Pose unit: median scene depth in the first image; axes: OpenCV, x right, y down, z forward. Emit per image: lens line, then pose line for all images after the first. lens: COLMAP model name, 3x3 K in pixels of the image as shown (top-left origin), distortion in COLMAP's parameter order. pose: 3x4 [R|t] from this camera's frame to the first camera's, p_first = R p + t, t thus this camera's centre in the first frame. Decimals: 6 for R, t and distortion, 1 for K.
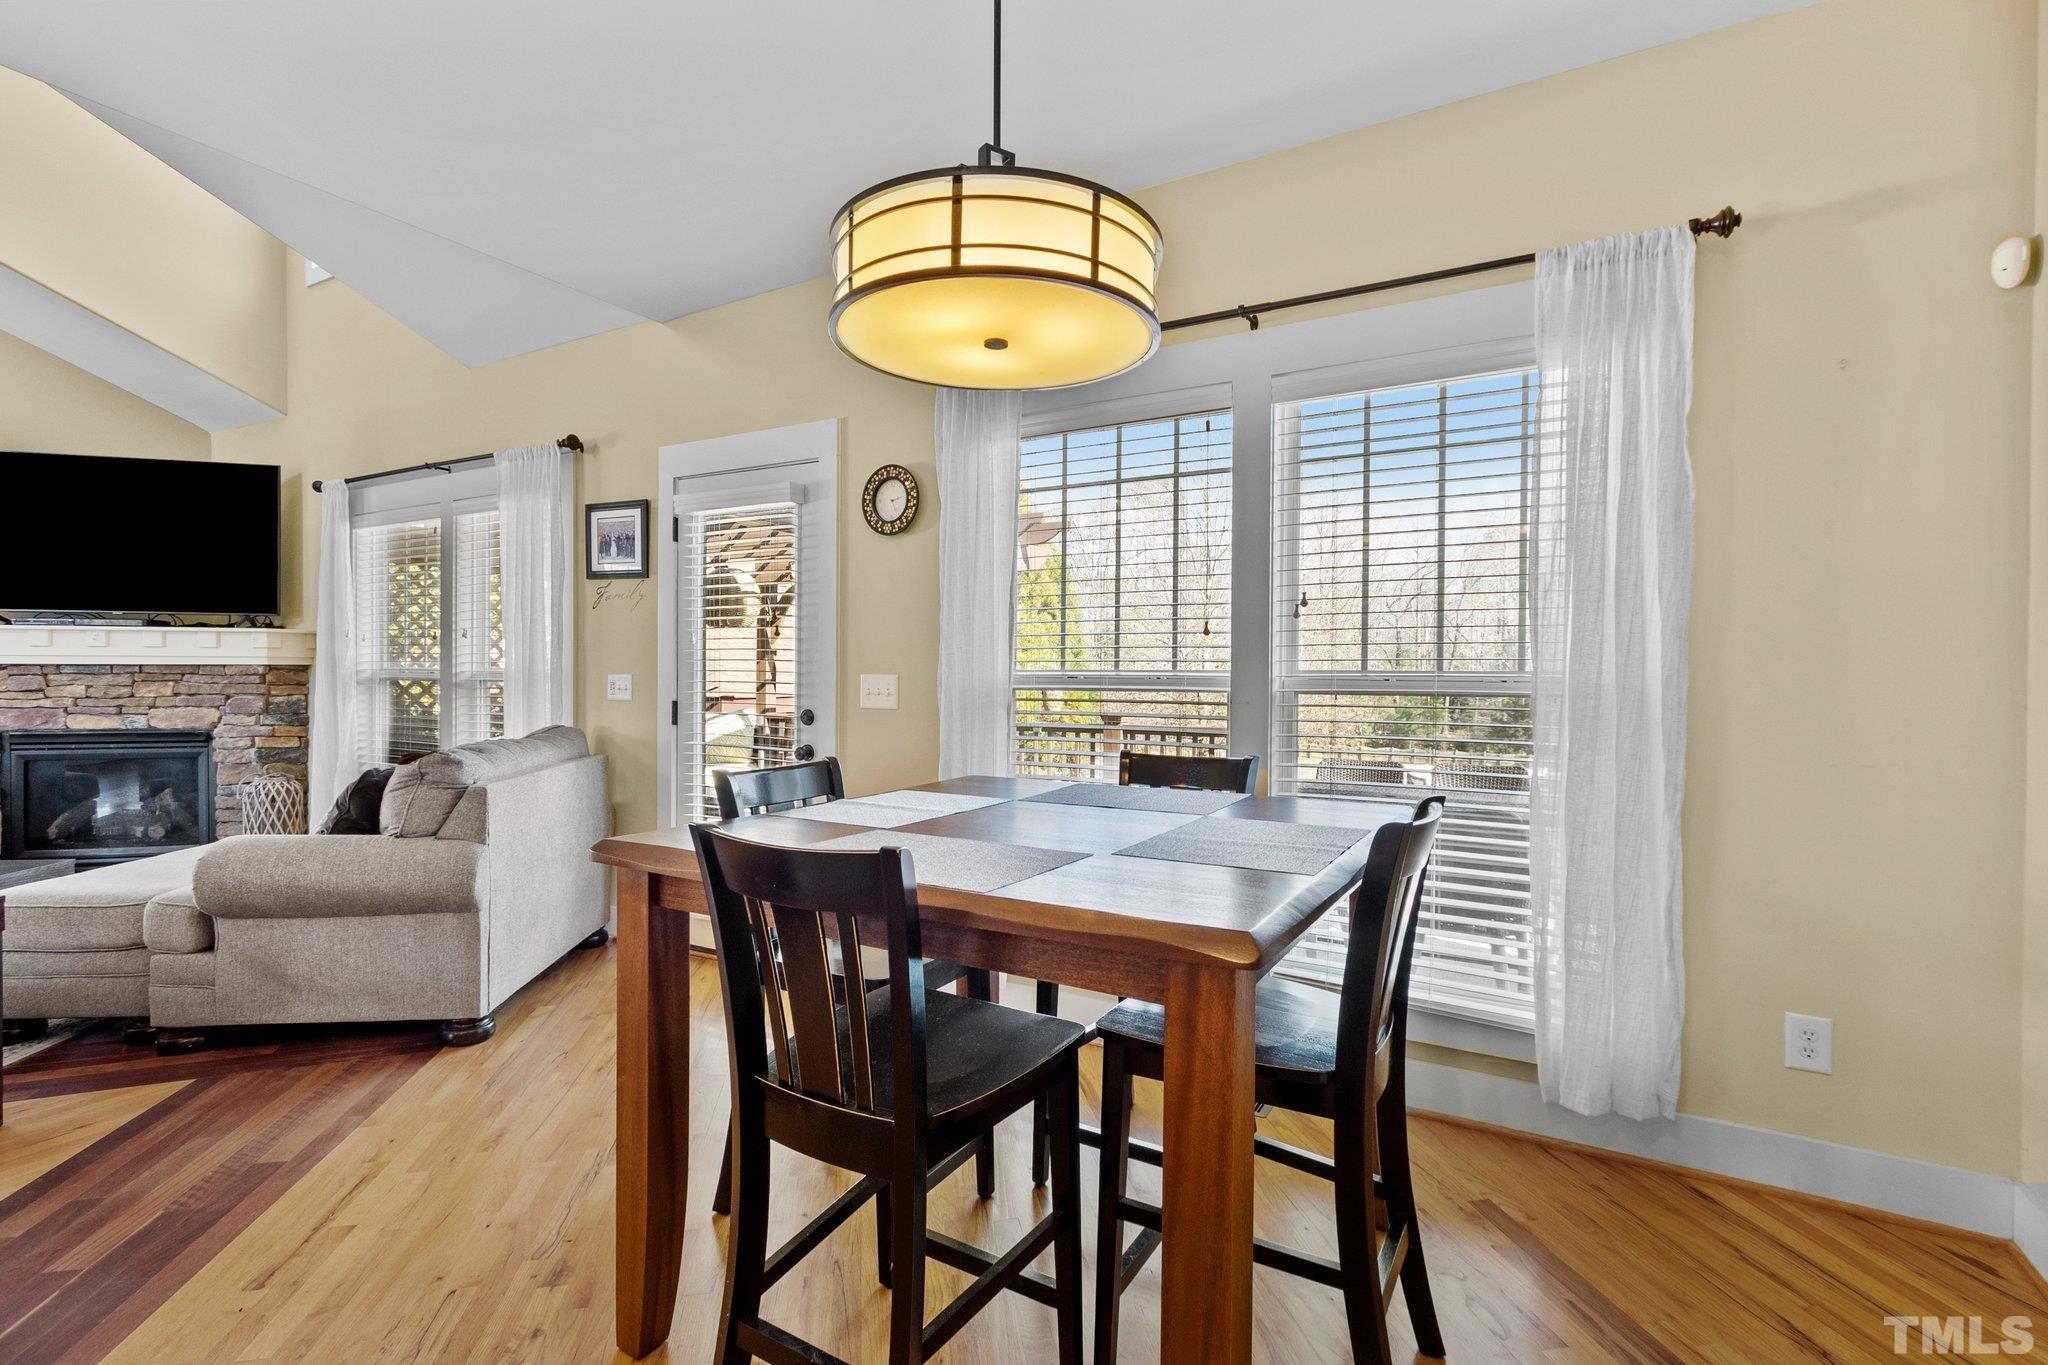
lens RADIAL K [[944.9, 0, 1032.8], [0, 944.9, 692.3], [0, 0, 1]] dist [0.015518, -0.004836]
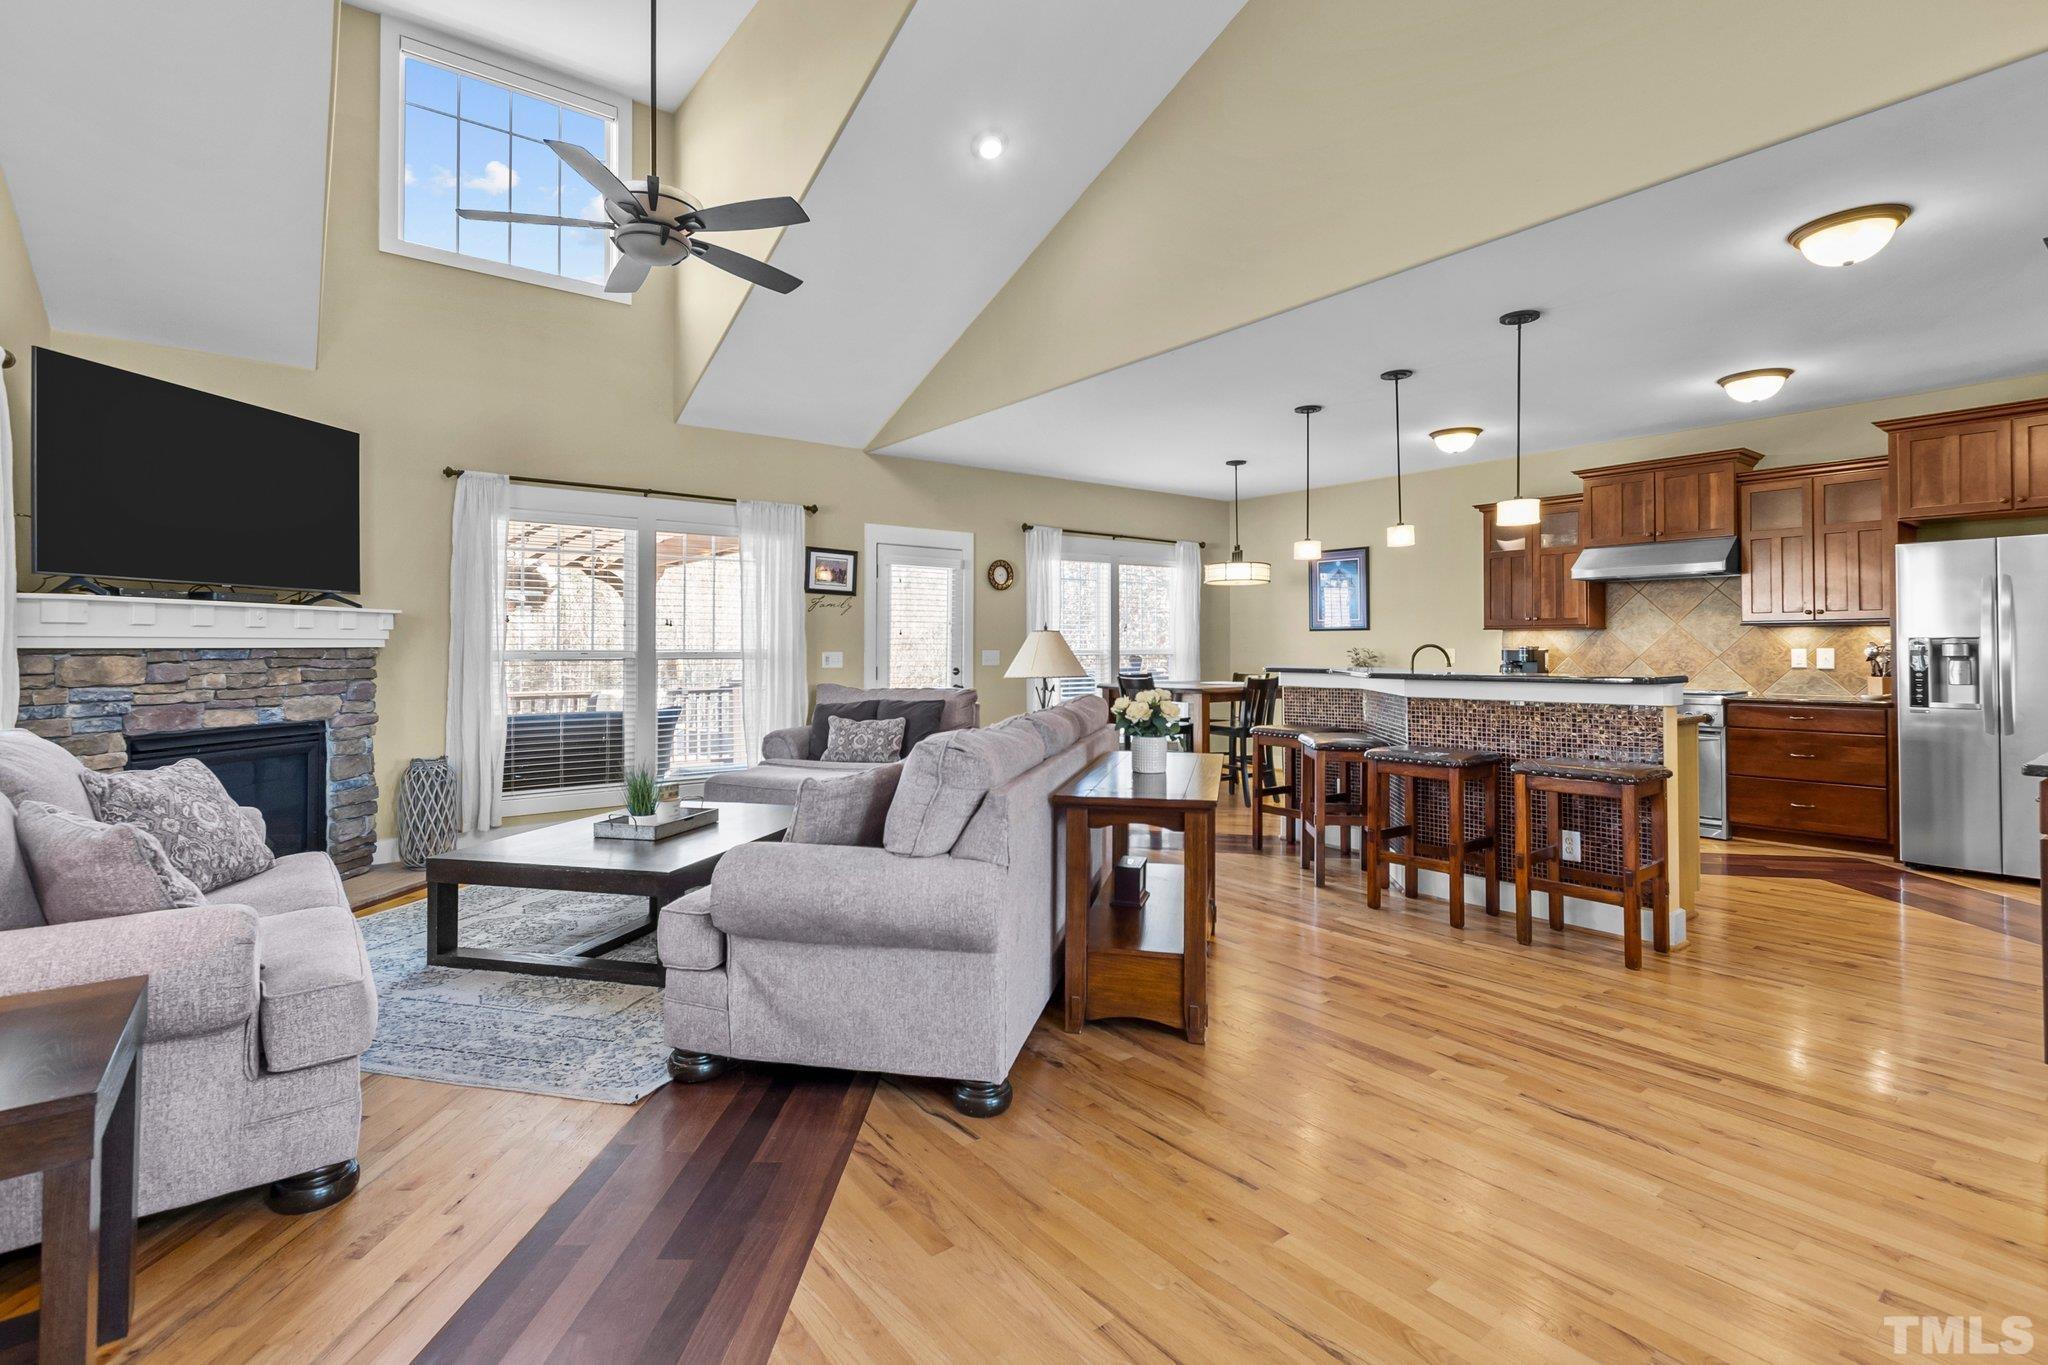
lens RADIAL K [[944.9, 0, 1027.9], [0, 944.9, 634.7], [0, 0, 1]] dist [0.015518, -0.004836]
pose [[0.369031, 0.006729, 0.929393, -1.505948], [0.022612, 0.999613, -0.016216, -0.011872], [-0.929142, 0.027000, 0.368736, 0.057497]]
